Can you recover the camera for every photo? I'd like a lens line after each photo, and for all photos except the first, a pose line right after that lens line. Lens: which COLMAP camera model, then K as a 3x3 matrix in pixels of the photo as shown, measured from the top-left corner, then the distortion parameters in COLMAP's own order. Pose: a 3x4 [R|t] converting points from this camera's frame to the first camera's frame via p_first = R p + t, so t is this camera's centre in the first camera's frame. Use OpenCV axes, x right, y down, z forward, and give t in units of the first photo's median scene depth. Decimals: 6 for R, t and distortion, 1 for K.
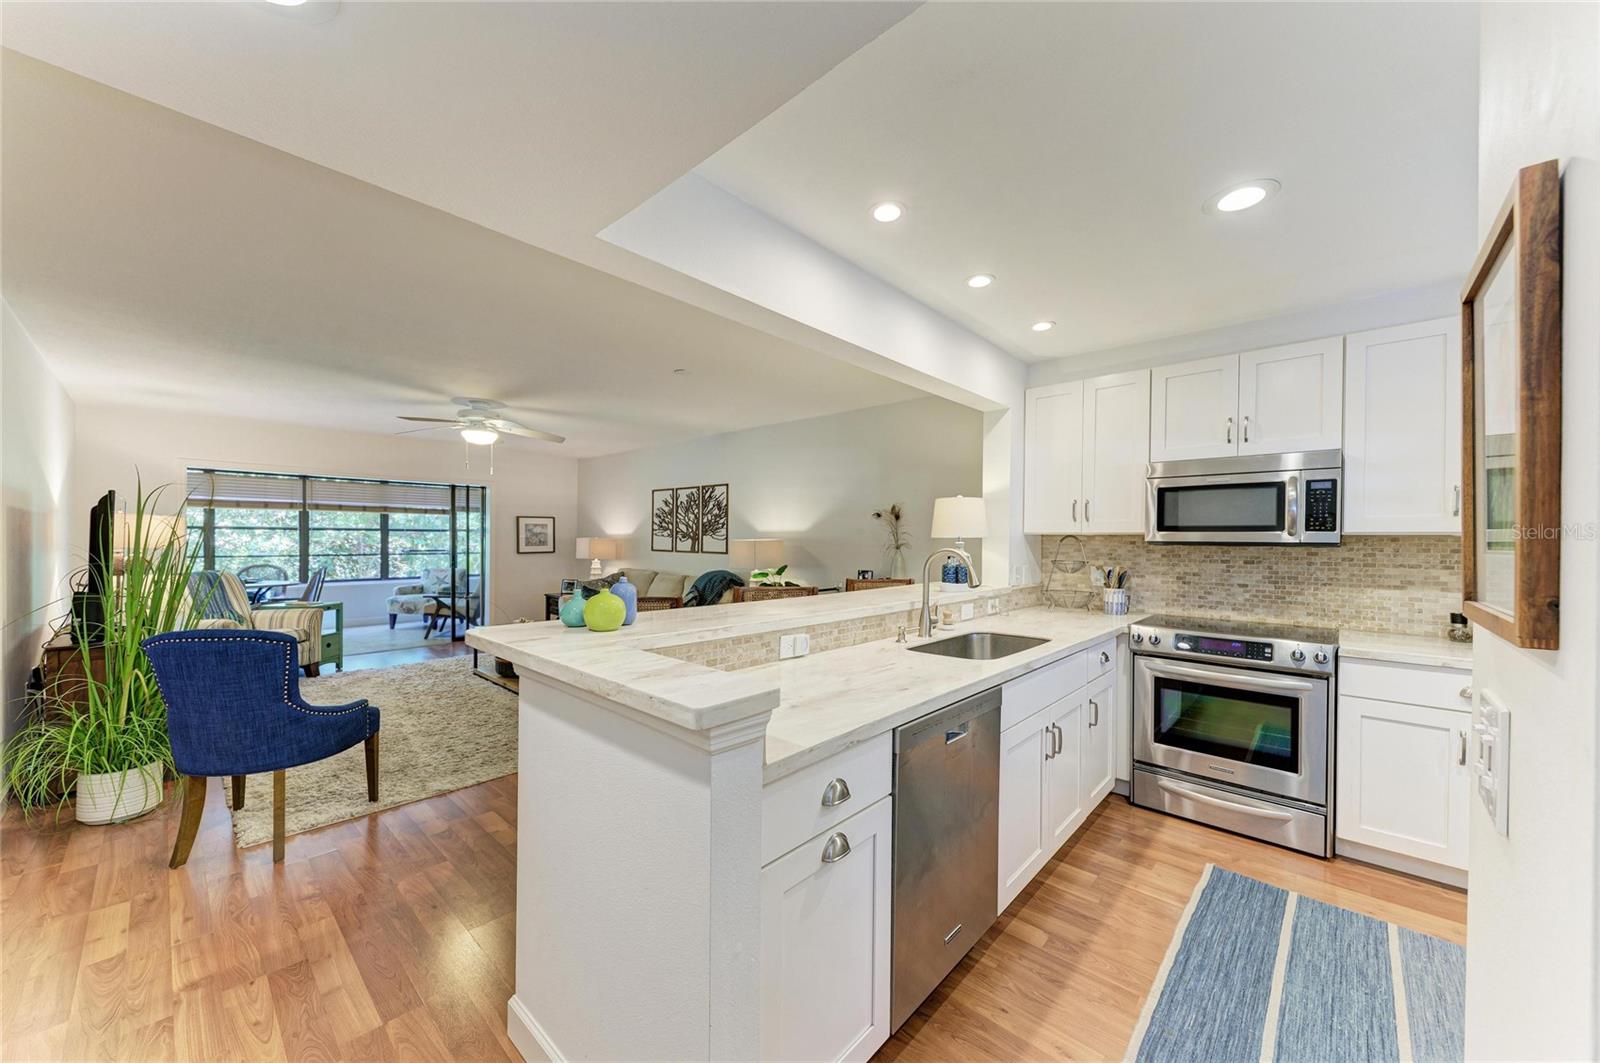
lens RADIAL K [[576.5, 0, 806.8], [0, 576.5, 541.1], [0, 0, 1]] dist [0.004580, -0.000140]
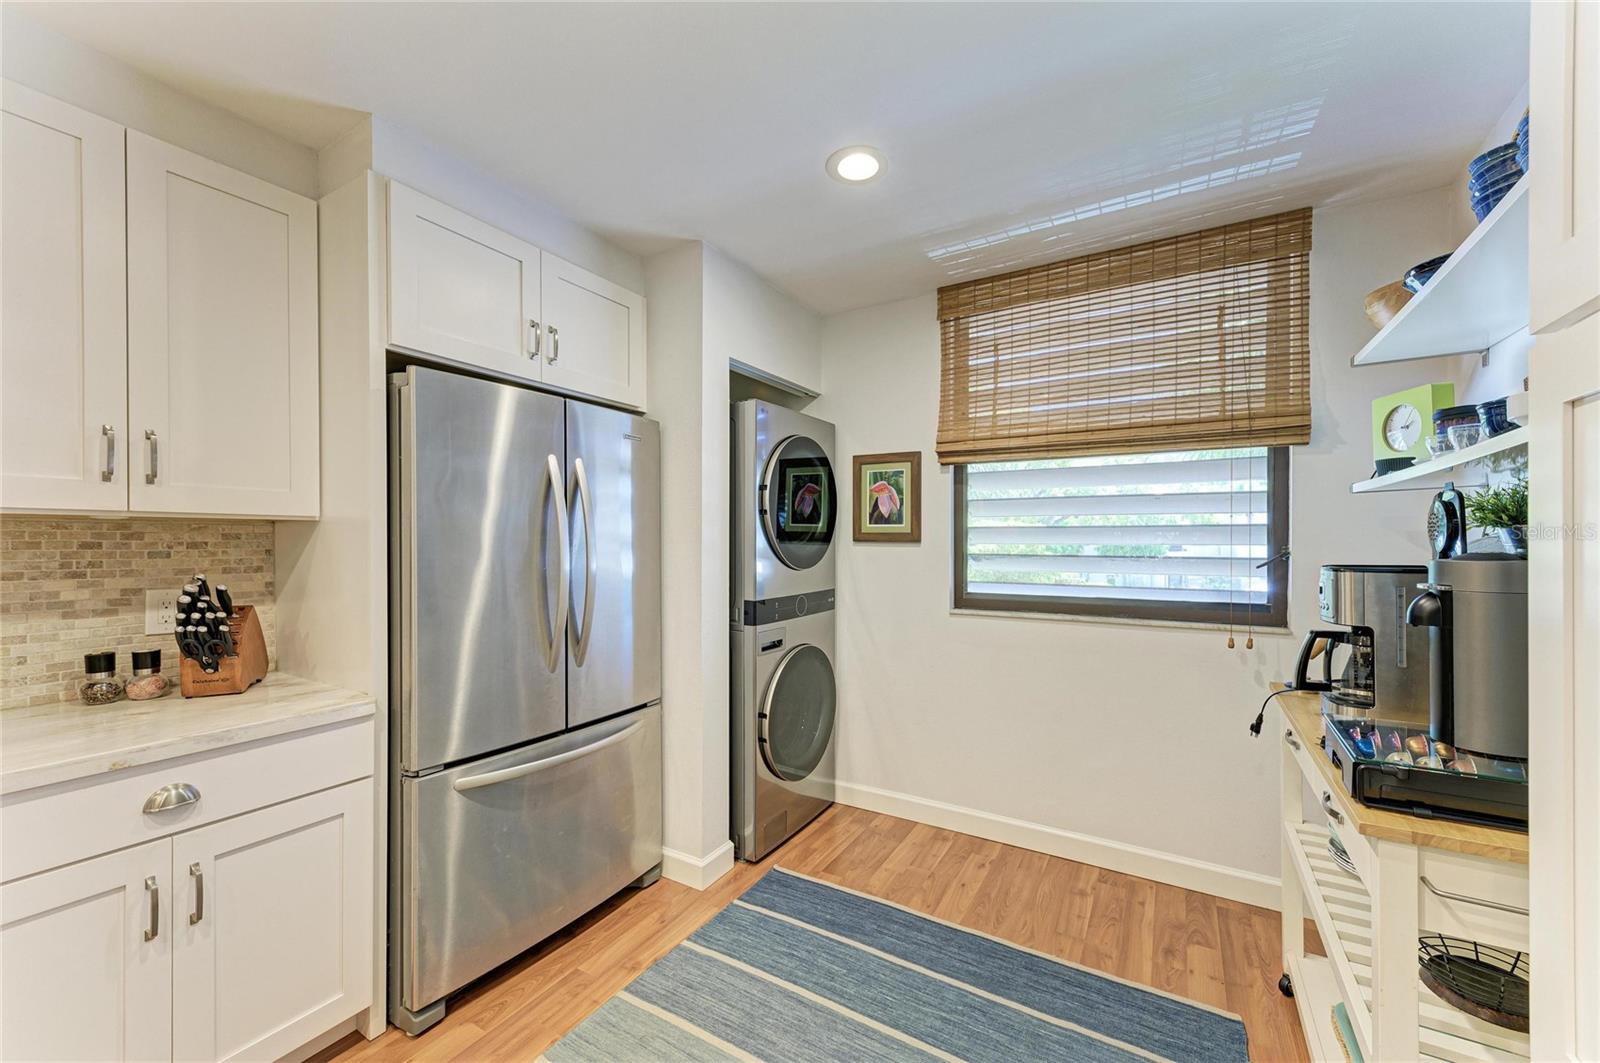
lens RADIAL K [[625.6, 0, 800.9], [0, 625.6, 540.2], [0, 0, 1]] dist [0.008936, -0.000061]
pose [[-0.203212, -0.006240, 0.979115, 0.175082], [0.000369, 0.999979, 0.006450, 0.003912], [-0.979135, 0.001672, -0.203205, 0.211574]]
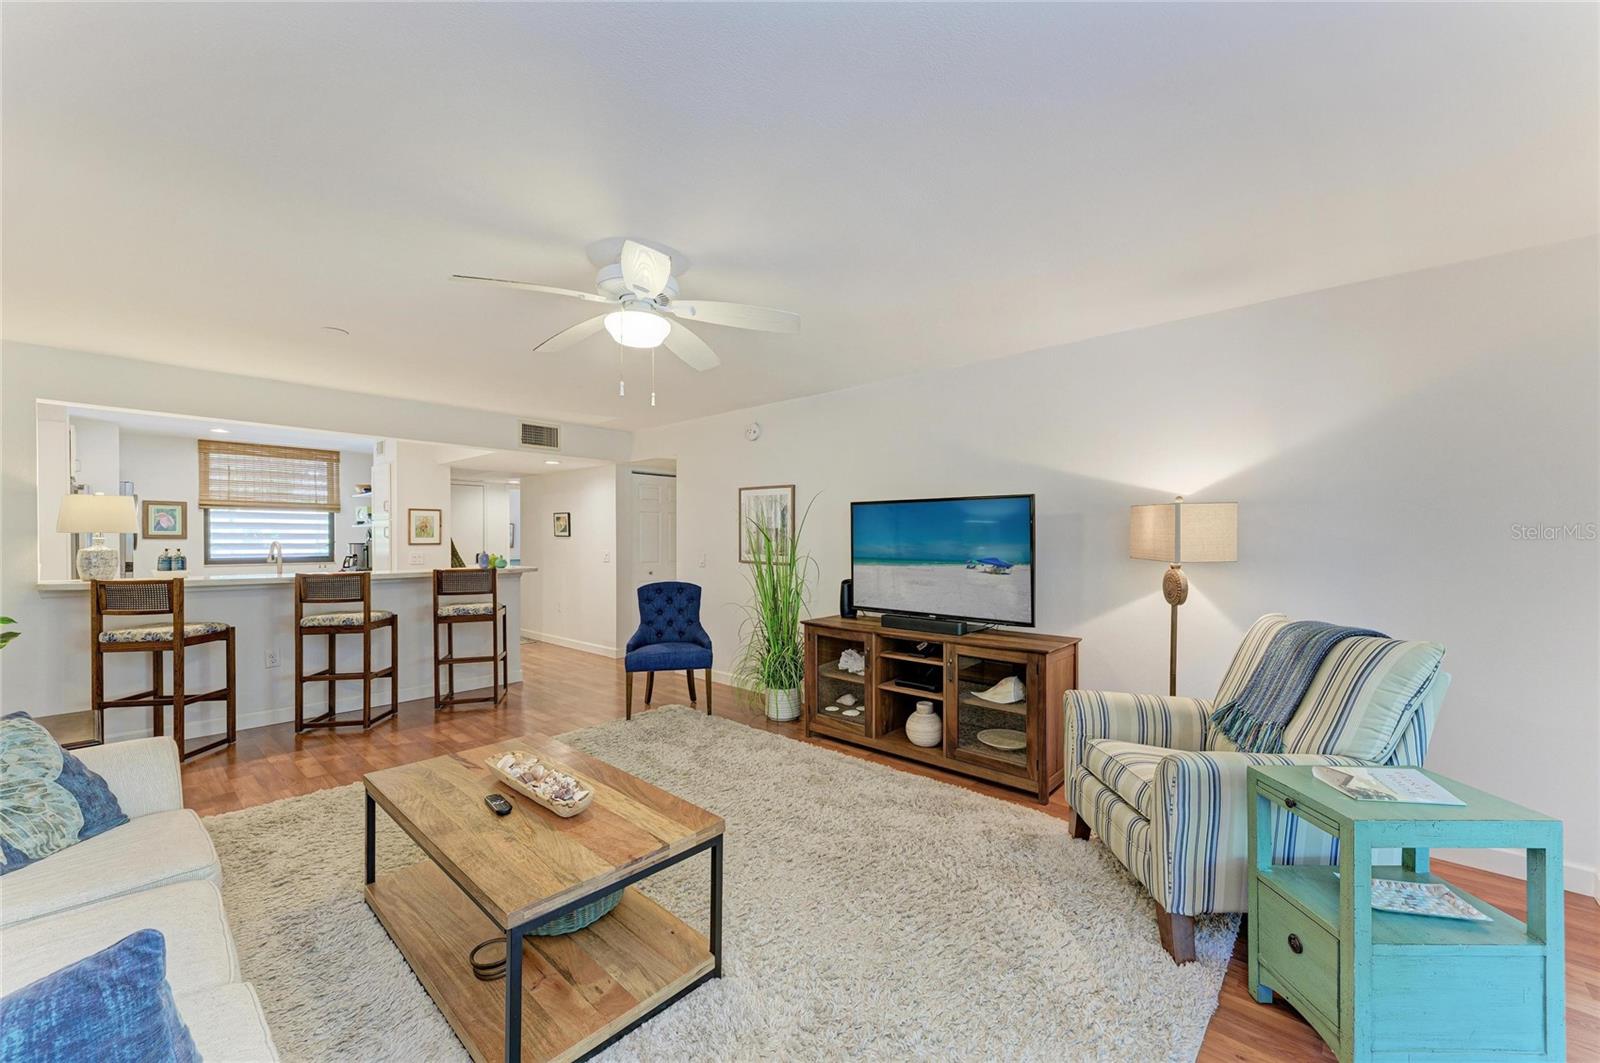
lens RADIAL K [[618.8, 0, 808.8], [0, 618.8, 543.4], [0, 0, 1]] dist [0.040335, -0.015040]
pose [[-0.999873, -0.007910, -0.013832, -0.627243], [-0.008056, 0.999912, 0.010531, -0.005996], [0.013748, 0.010641, -0.999849, 1.375314]]
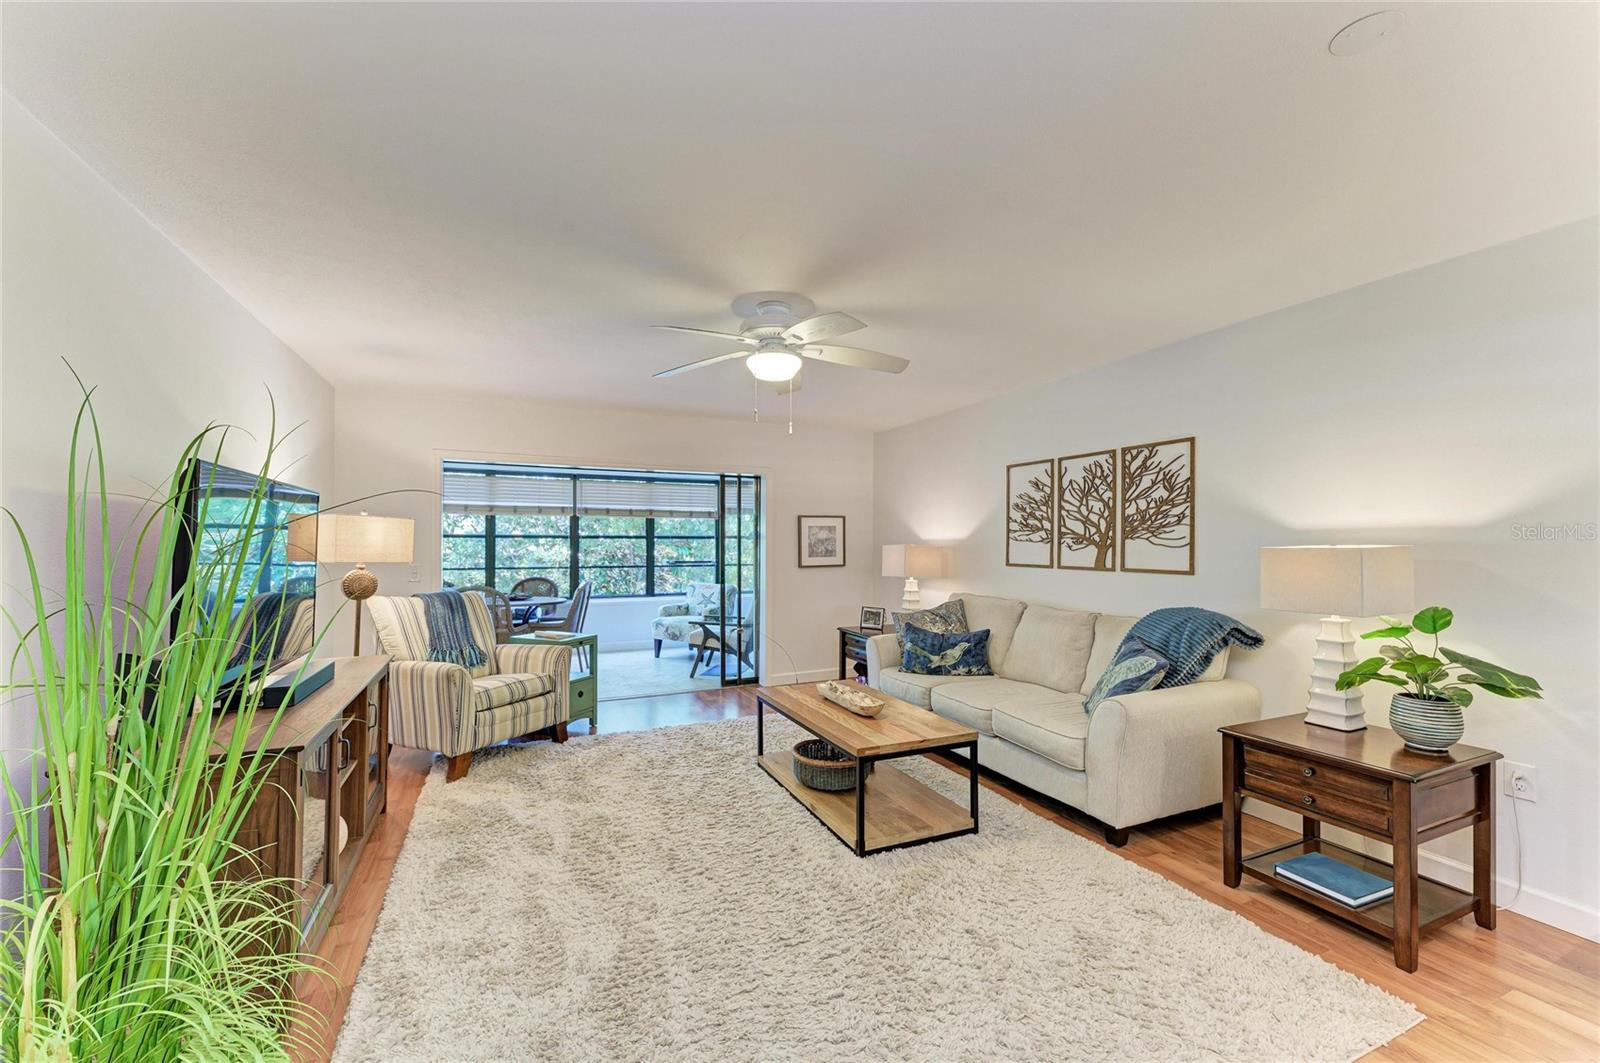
lens RADIAL K [[640.7, 0, 804.3], [0, 640.7, 544.9], [0, 0, 1]] dist [0.010537, -0.000008]
pose [[0.918750, -0.006021, -0.394793, -0.261242], [0.003743, 0.999972, -0.006540, -0.001799], [0.394821, 0.004531, 0.918747, 0.388969]]
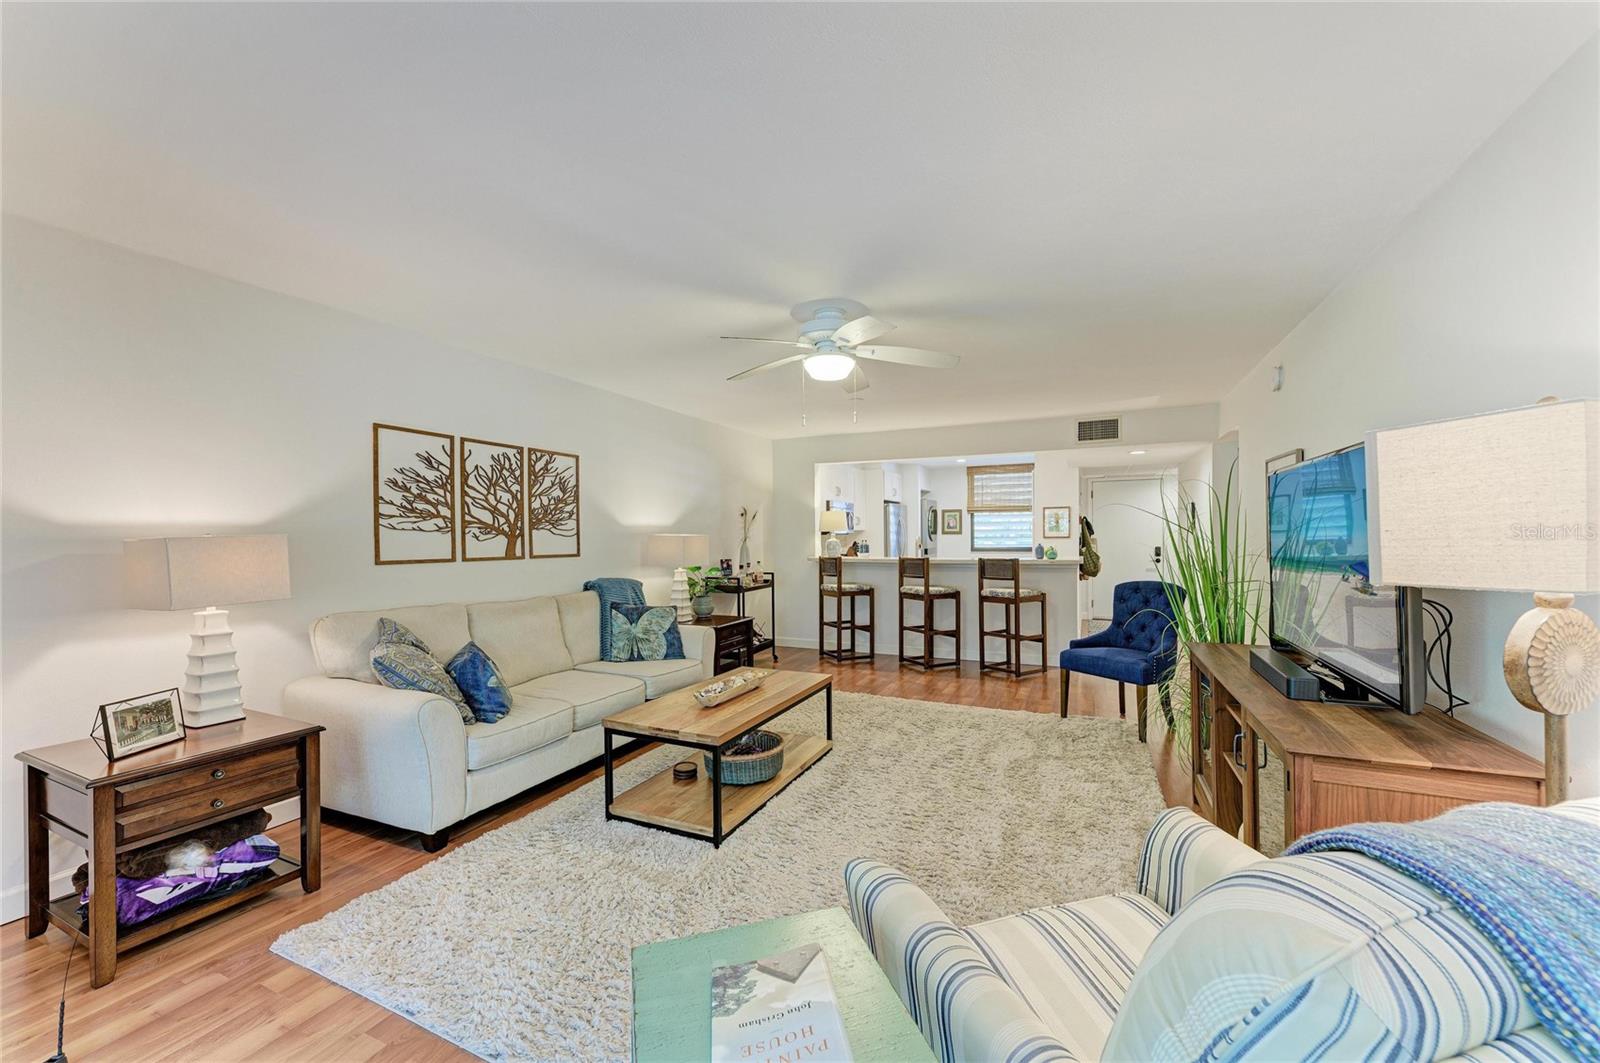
lens RADIAL K [[625.6, 0, 800.9], [0, 625.6, 540.2], [0, 0, 1]] dist [0.008936, -0.000061]
pose [[-0.308766, -0.010483, 0.951080, -1.071057], [0.011642, 0.999823, 0.014800, -0.006074], [-0.951067, 0.015643, -0.308589, 1.114541]]
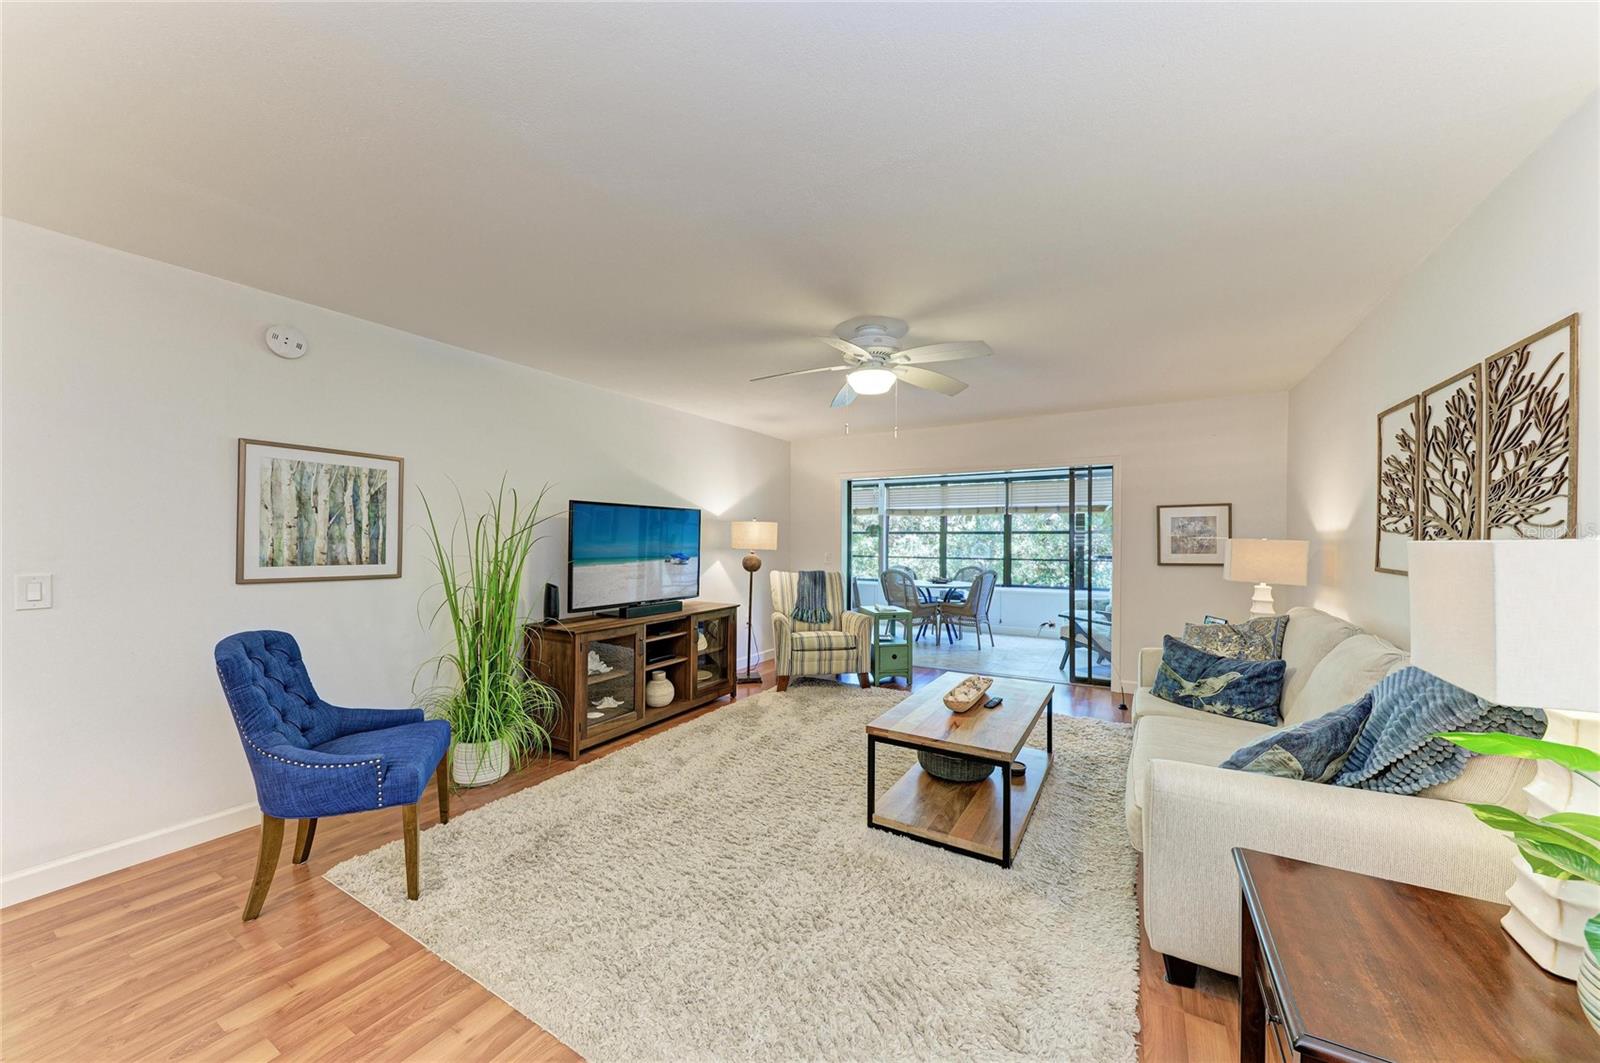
lens RADIAL K [[567.7, 0, 800.9], [0, 567.7, 542.3], [0, 0, 1]] dist [0.001905, -0.000146]
pose [[0.201765, -0.001891, -0.979432, 0.038683], [-0.004672, 0.999985, -0.002893, 0.000538], [0.979423, 0.005160, 0.201753, 0.714169]]
